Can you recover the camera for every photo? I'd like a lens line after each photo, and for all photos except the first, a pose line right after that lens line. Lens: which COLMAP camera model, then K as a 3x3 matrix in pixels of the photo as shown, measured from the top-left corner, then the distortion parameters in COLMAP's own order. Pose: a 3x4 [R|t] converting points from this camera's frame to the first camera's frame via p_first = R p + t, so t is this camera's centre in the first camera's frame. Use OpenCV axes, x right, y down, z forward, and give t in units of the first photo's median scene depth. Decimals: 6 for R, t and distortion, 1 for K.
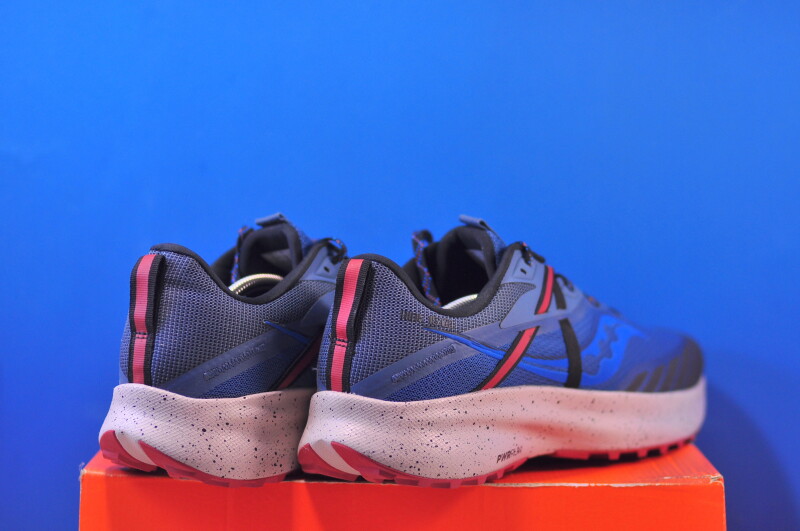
lens RADIAL K [[1766.2, 0, 400.2], [0, 1766.2, 265.1], [0, 0, 1]] dist [-0.089840, 0.000000]
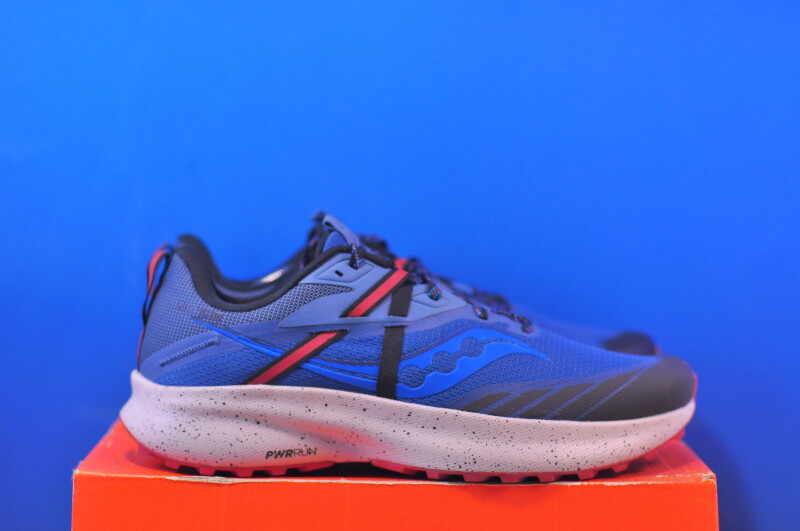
lens RADIAL K [[1766.2, 0, 397.8], [0, 1766.2, 265.9], [0, 0, 1]] dist [-0.089840, 0.000000]
pose [[0.648602, 0.025468, -0.760702, 0.846240], [-0.052044, 0.998585, -0.010943, 0.008309], [0.759347, 0.046687, 0.649009, 0.382055]]
